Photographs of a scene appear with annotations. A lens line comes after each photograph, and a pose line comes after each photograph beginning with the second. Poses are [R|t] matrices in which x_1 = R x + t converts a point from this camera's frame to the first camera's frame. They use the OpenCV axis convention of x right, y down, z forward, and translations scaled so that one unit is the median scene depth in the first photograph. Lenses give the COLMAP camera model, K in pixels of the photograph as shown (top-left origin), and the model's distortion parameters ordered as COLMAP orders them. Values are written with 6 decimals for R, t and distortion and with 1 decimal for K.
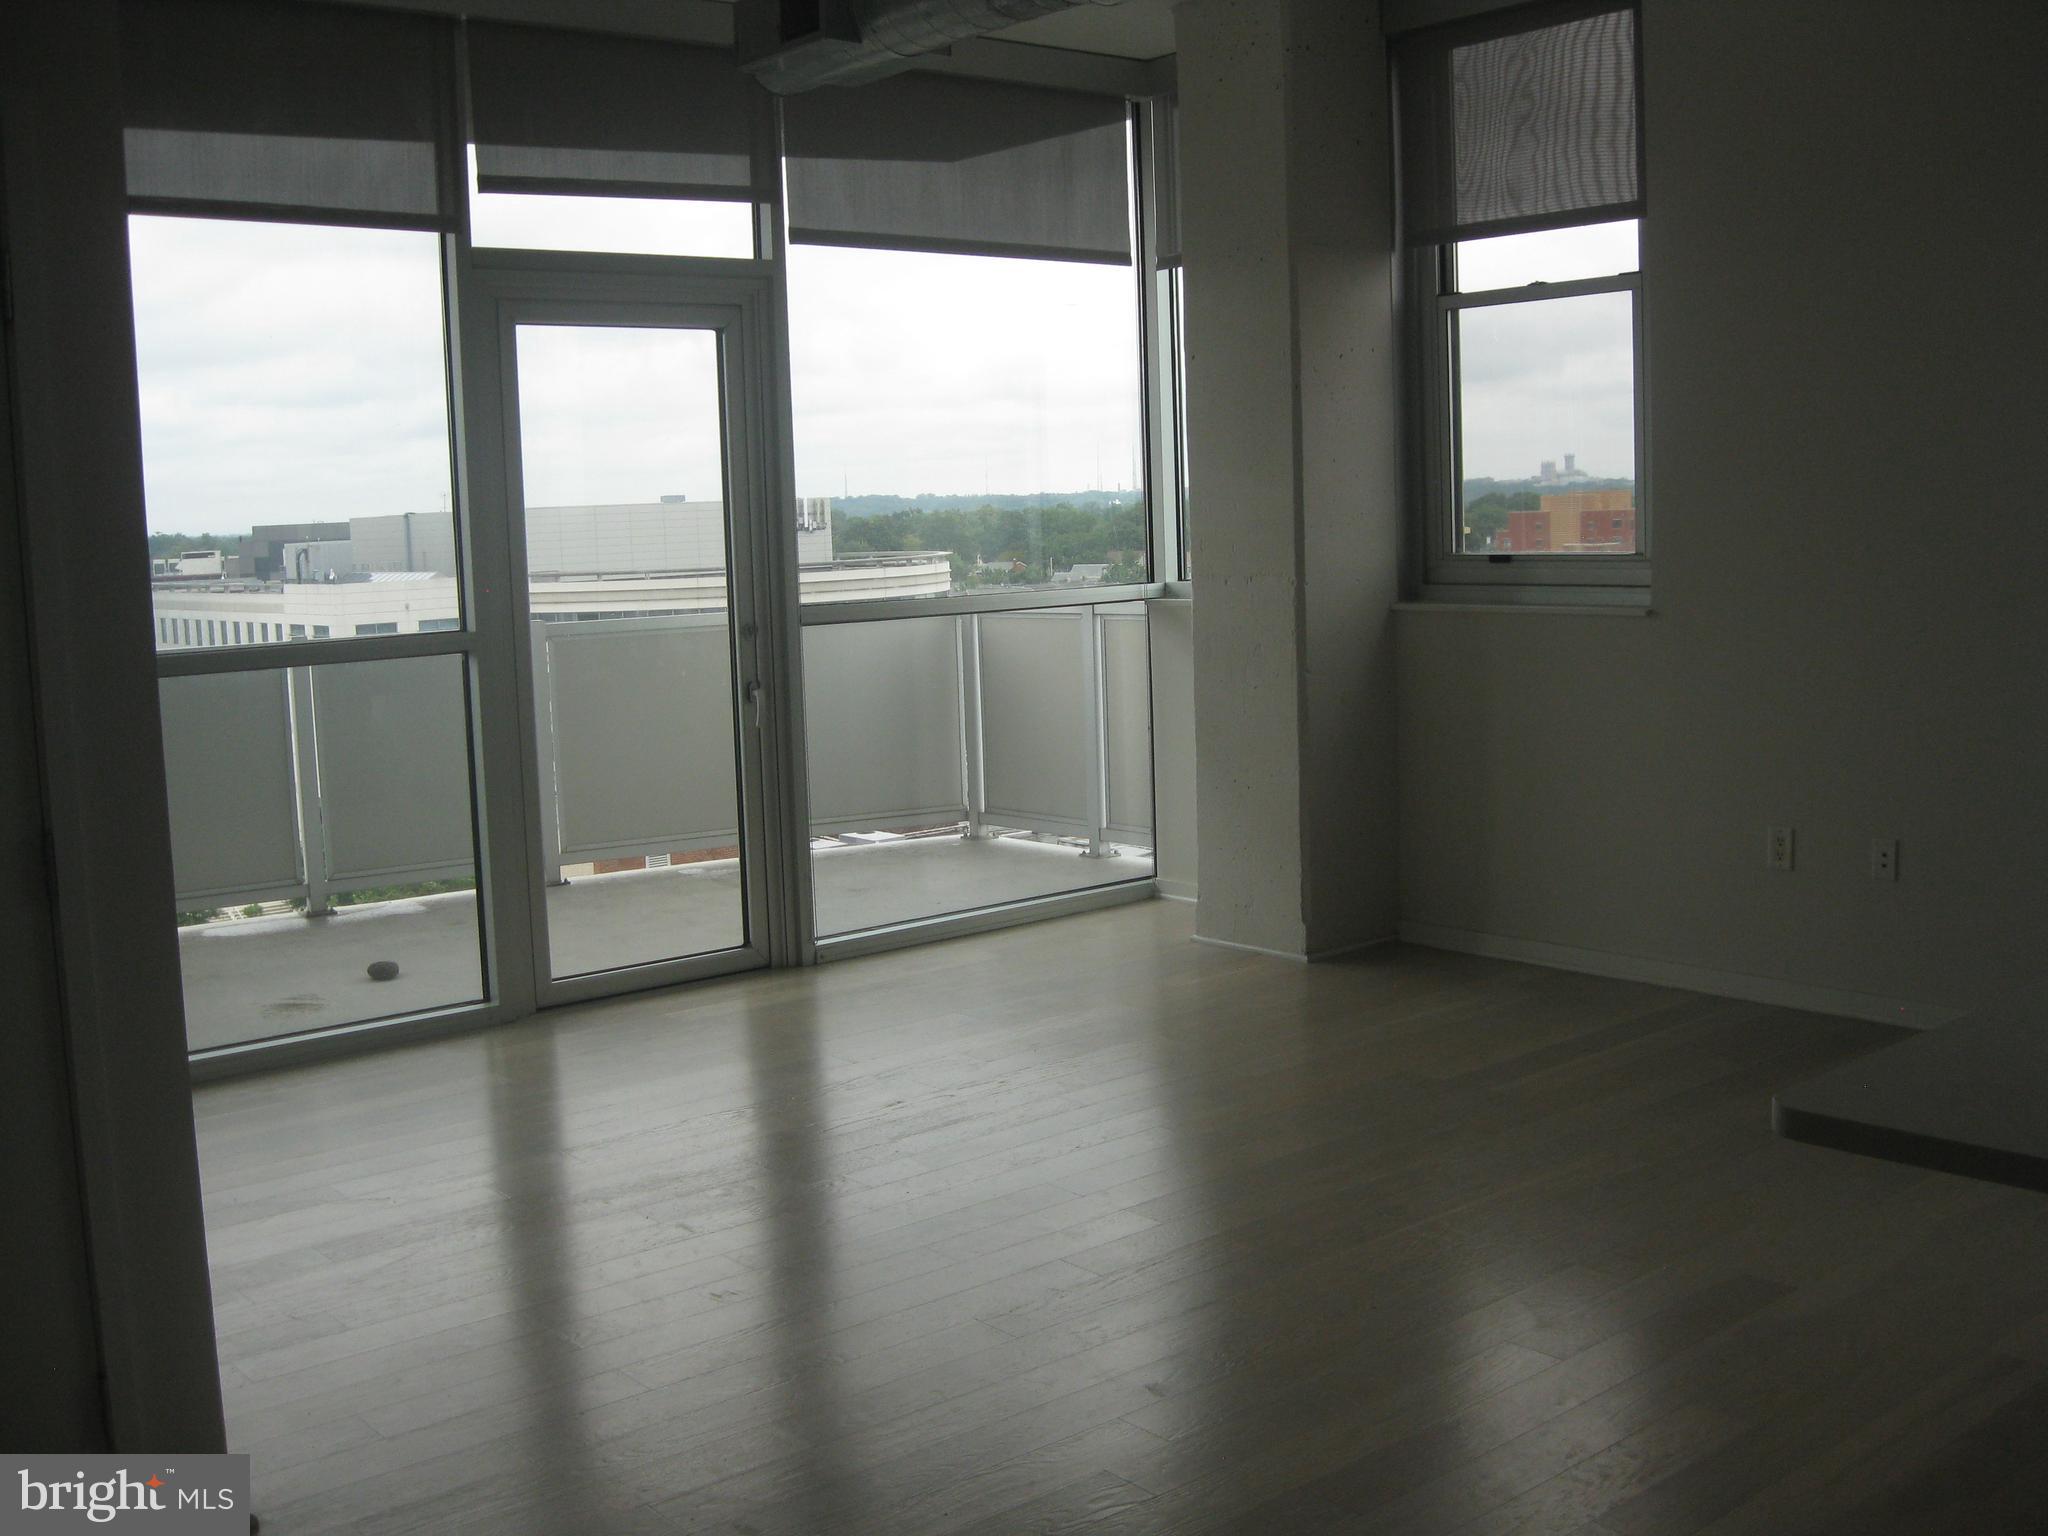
lens RADIAL K [[2270.1, 0, 1024.0], [0, 2270.1, 772.8], [0, 0, 1]] dist [-0.021616, 0.000000]
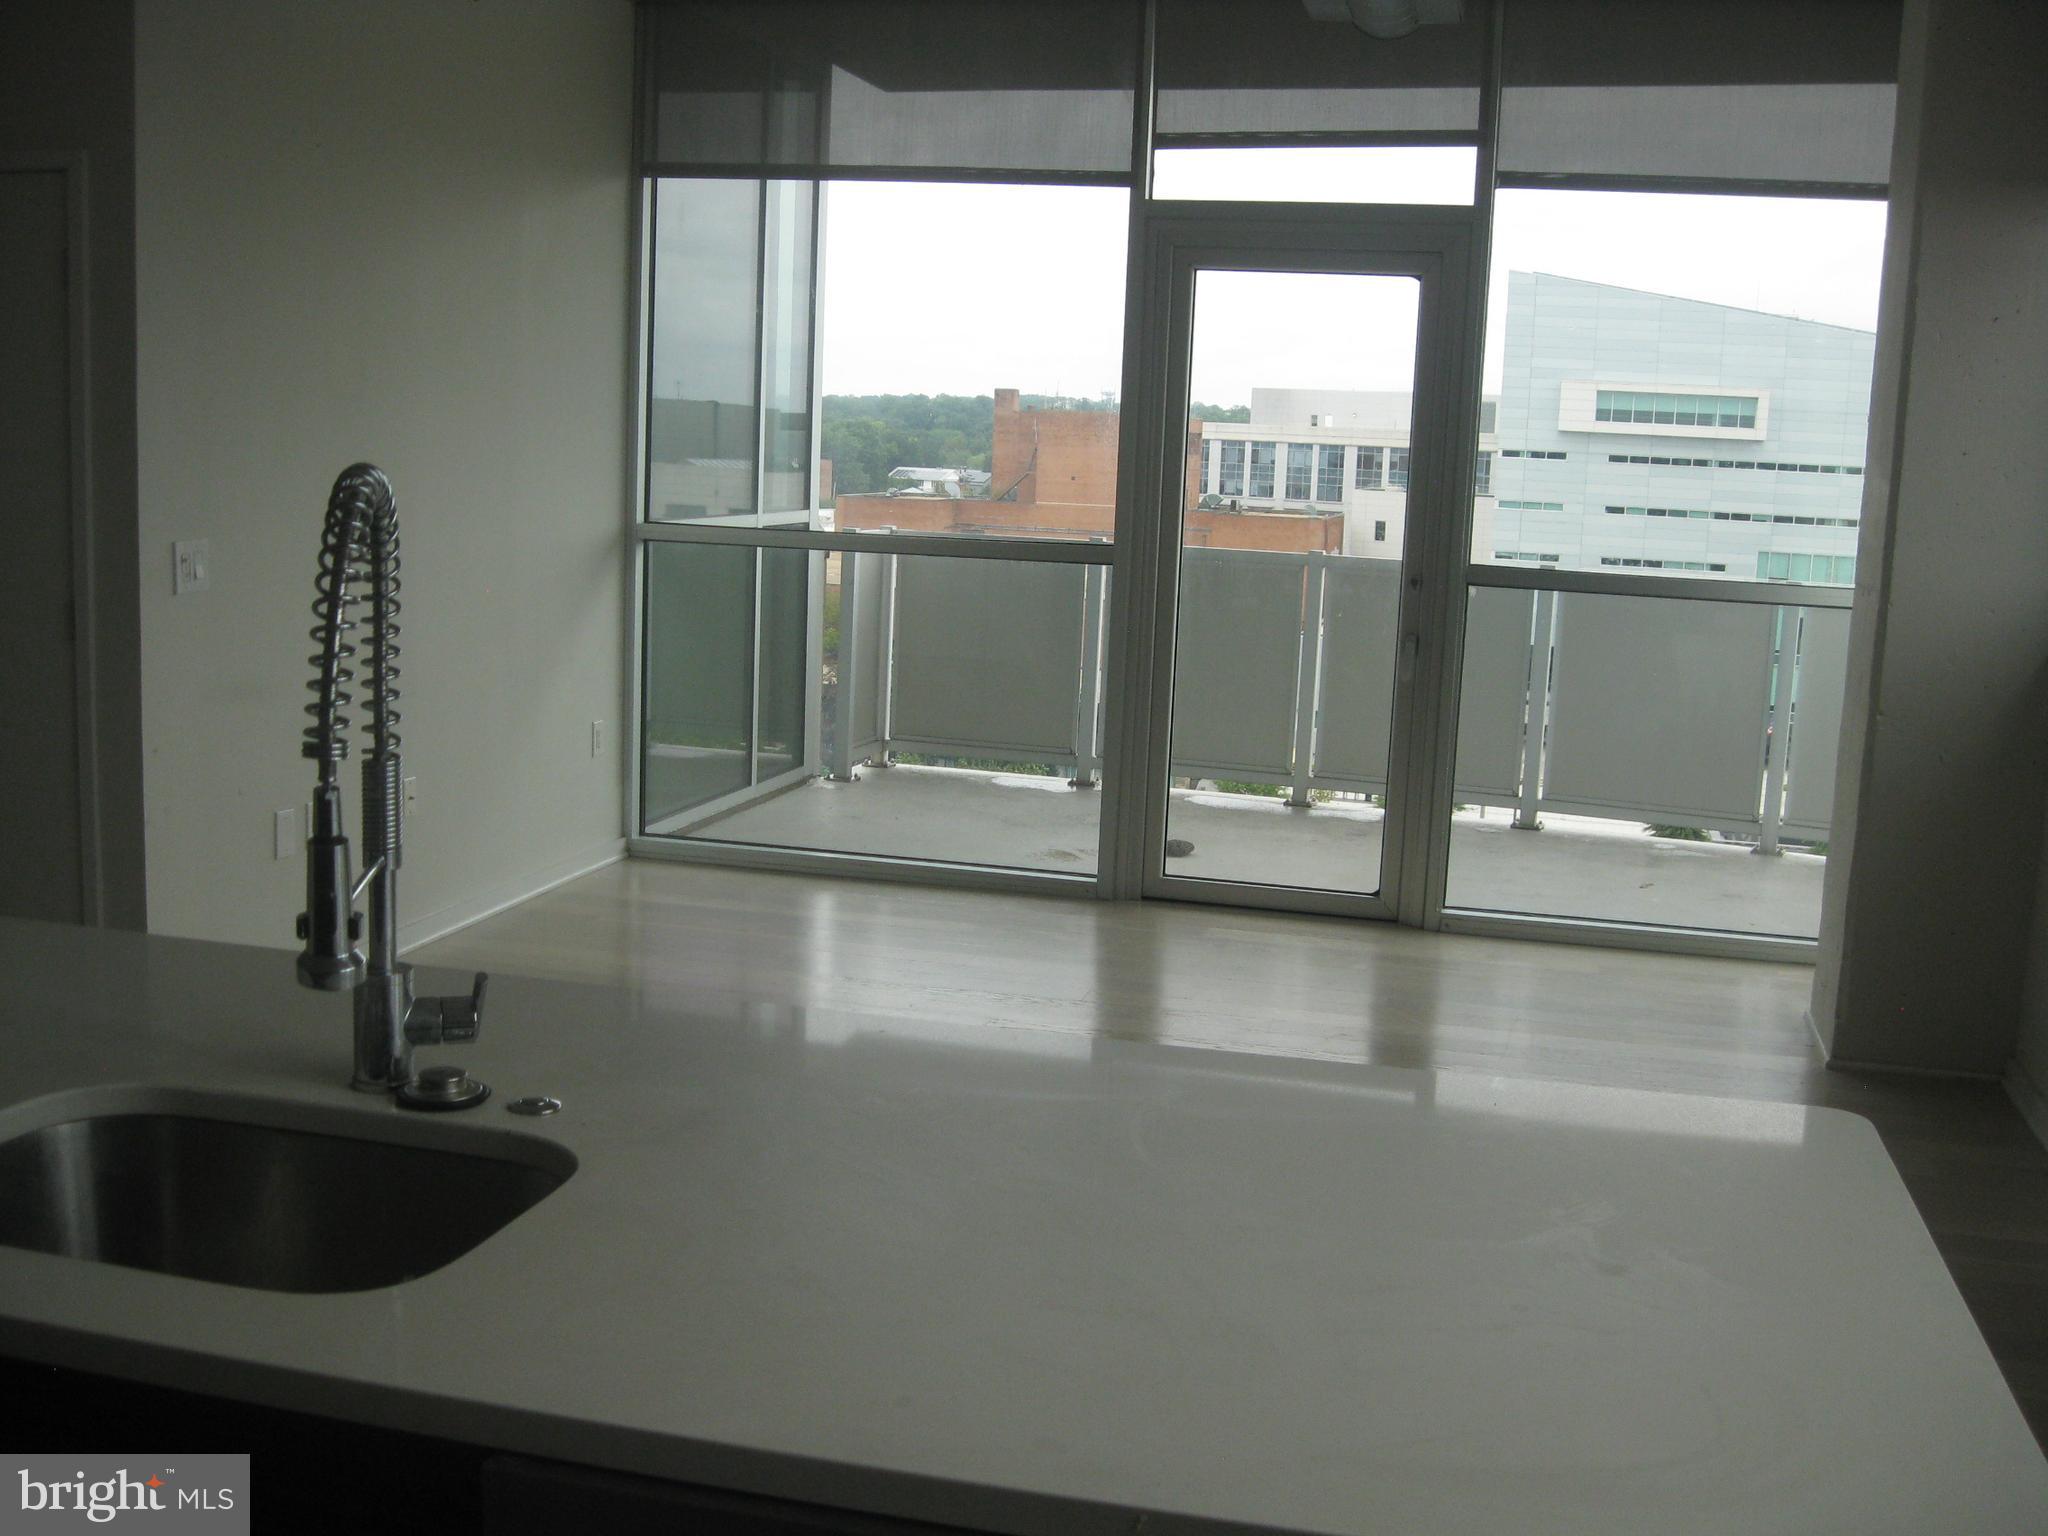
lens RADIAL K [[2117.4, 0, 1021.7], [0, 2117.4, 762.7], [0, 0, 1]] dist [-0.076100, 0.000000]
pose [[0.594966, 0.183048, -0.782629, 0.519915], [-0.156031, 0.981502, 0.110945, -0.061826], [0.788460, 0.056106, 0.612521, 0.311346]]
